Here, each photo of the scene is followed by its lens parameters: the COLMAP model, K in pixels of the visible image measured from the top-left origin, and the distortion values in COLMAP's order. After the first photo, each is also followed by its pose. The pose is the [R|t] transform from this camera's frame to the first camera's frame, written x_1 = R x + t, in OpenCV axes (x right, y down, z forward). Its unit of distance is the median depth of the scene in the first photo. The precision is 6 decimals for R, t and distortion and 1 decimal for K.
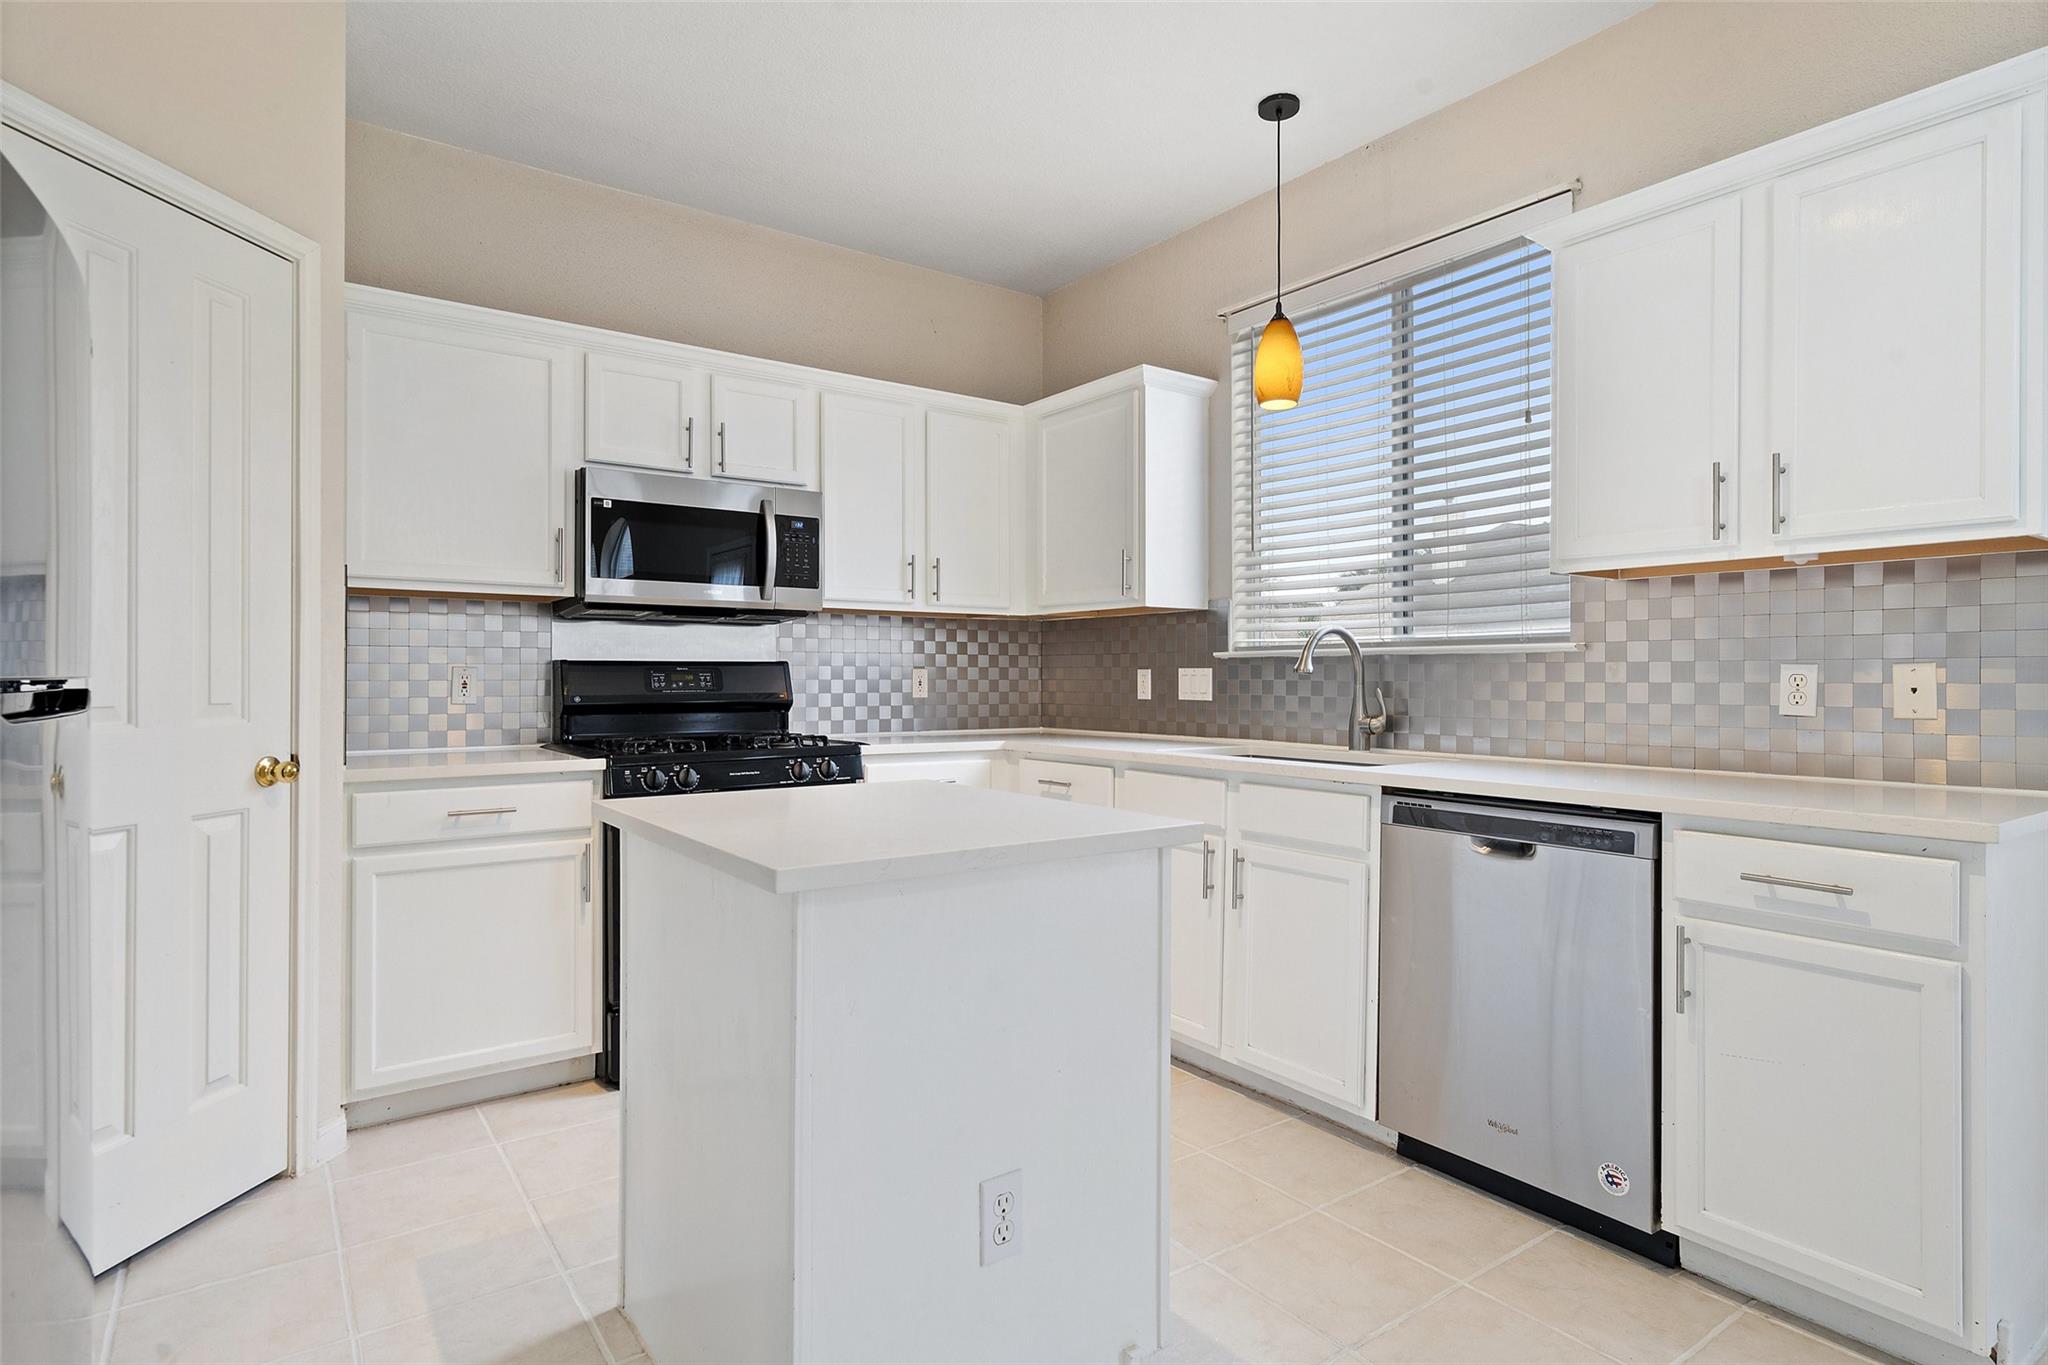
lens RADIAL K [[1121.8, 0, 1029.8], [0, 1121.8, 677.0], [0, 0, 1]] dist [0.049309, 0.000269]
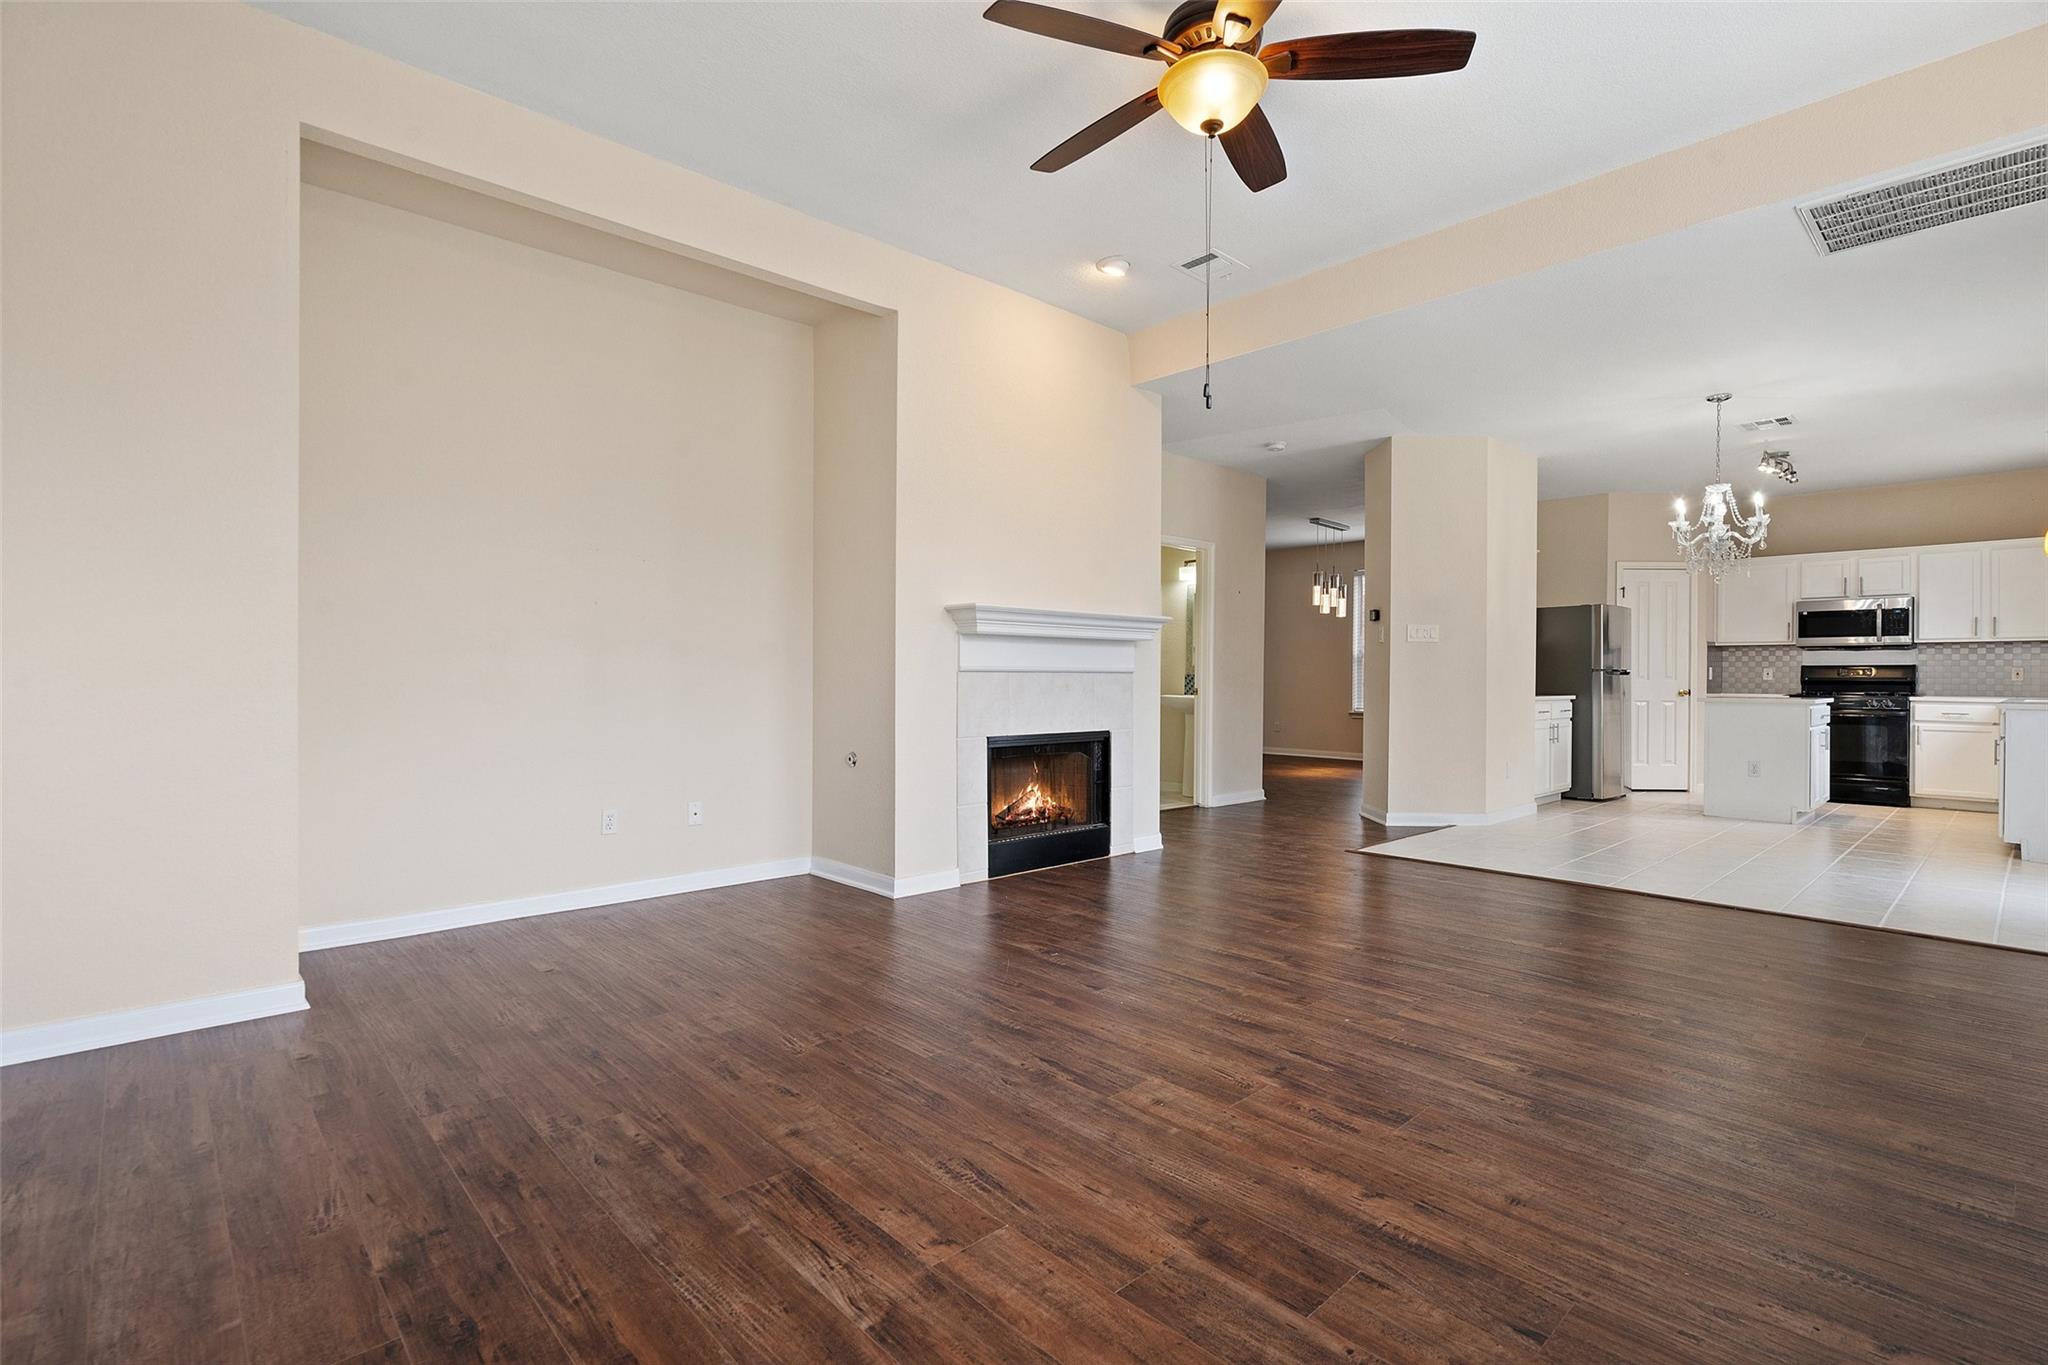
lens RADIAL K [[939.4, 0, 1024.0], [0, 939.4, 682.5], [0, 0, 1]] dist [-0.000166, 0.000344]
pose [[0.118087, 0.006194, -0.992984, 1.694350], [-0.005336, 0.999970, 0.005603, 0.025539], [0.992989, 0.004637, 0.118116, -1.235562]]
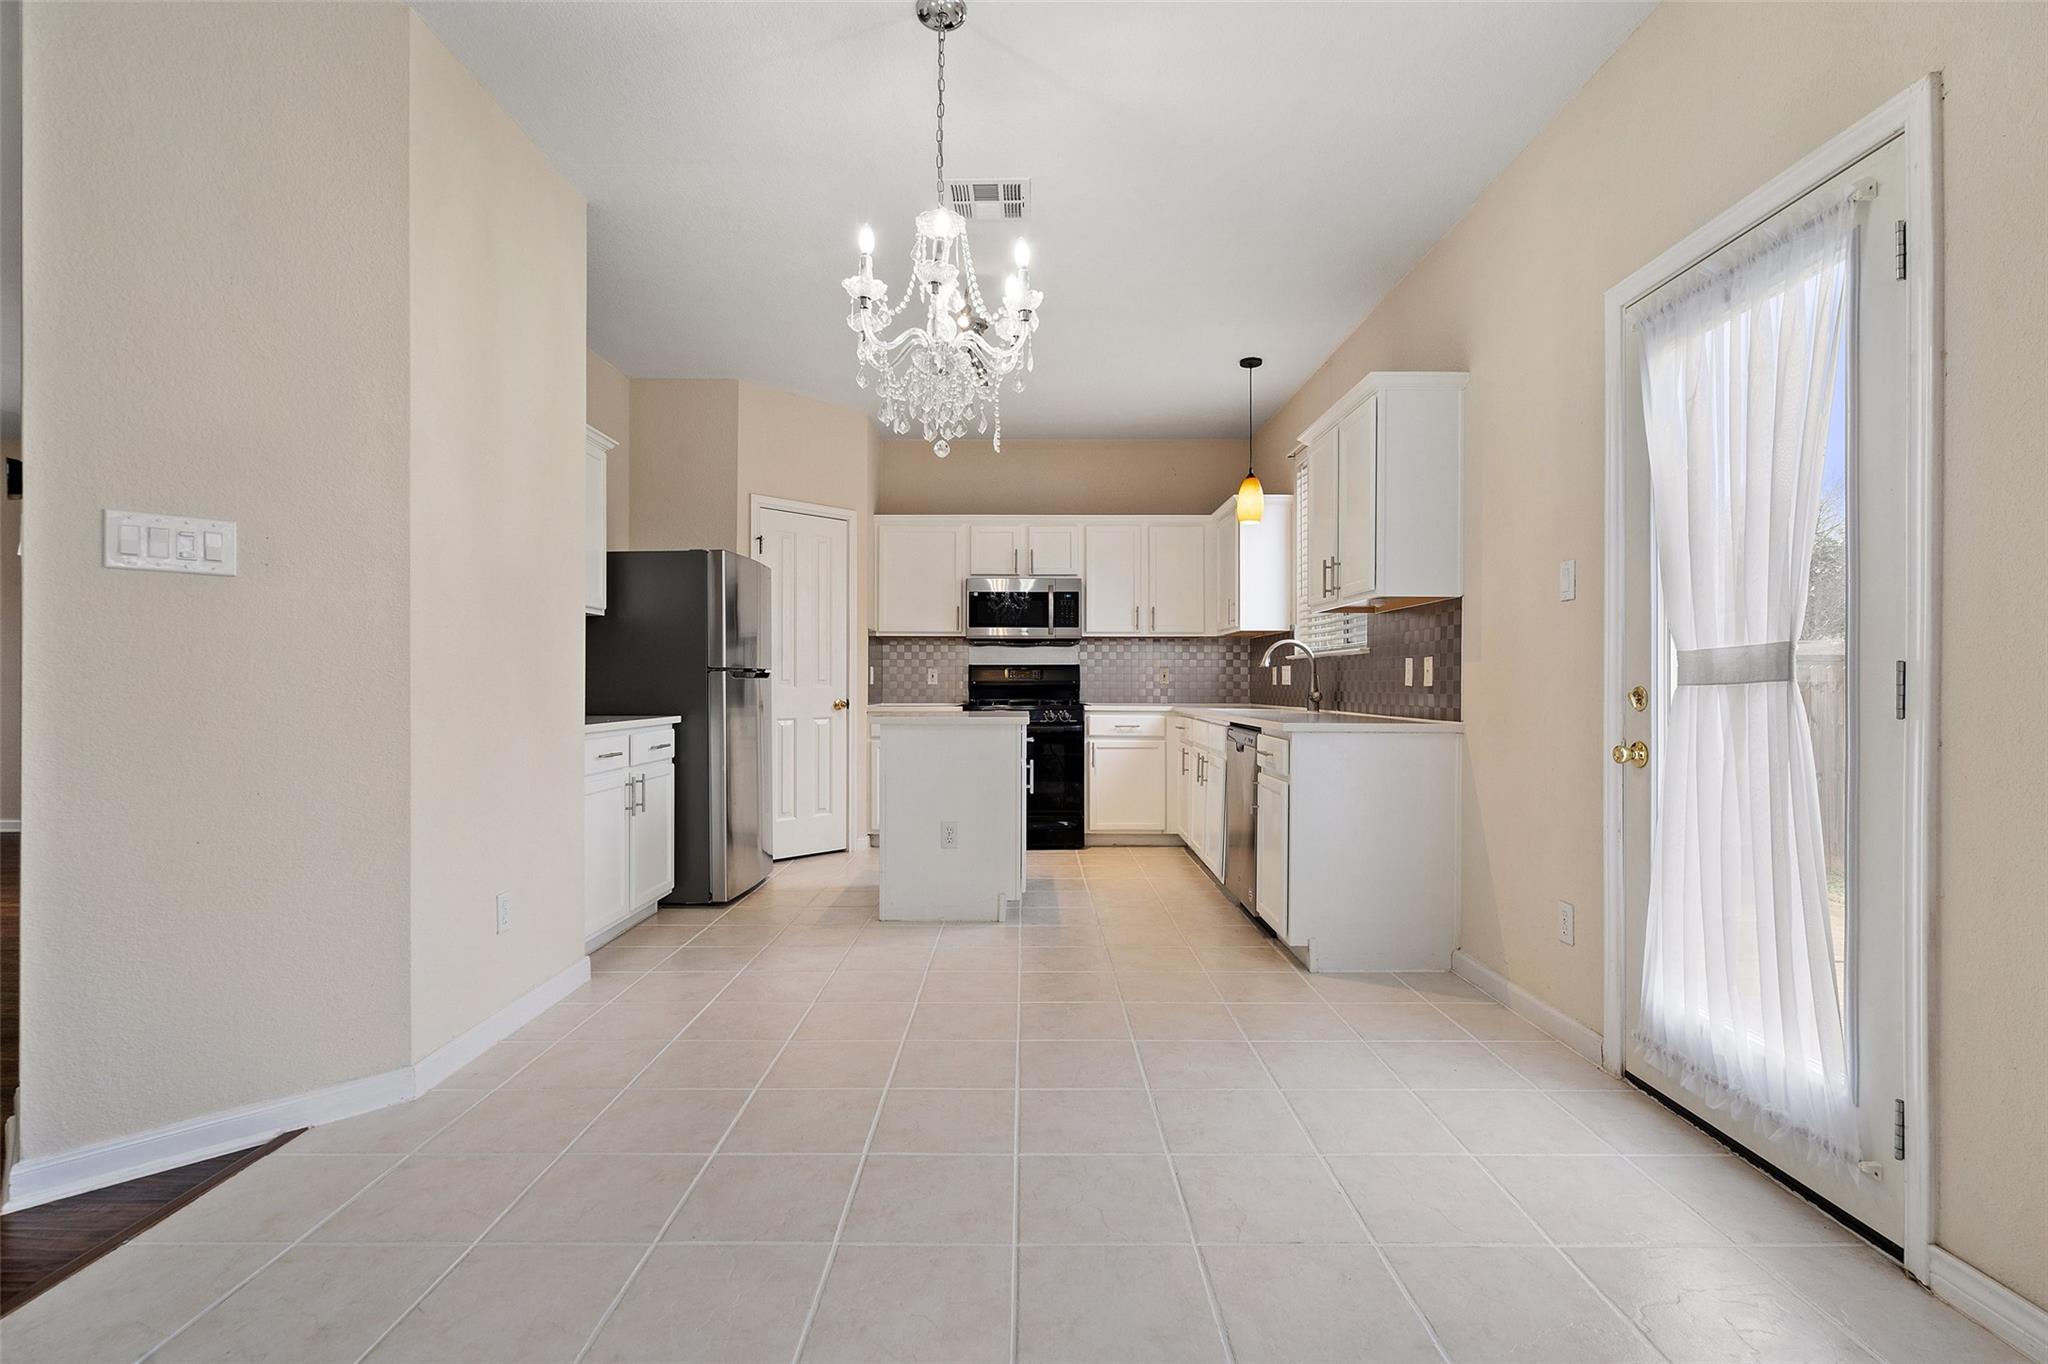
lens RADIAL K [[945.0, 0, 1016.7], [0, 945.0, 685.7], [0, 0, 1]] dist [0.002742, 0.000738]
pose [[0.806524, 0.001543, -0.591199, 0.719293], [-0.000345, 0.999998, 0.002139, 0.021184], [0.591201, -0.001521, 0.806523, -0.412571]]
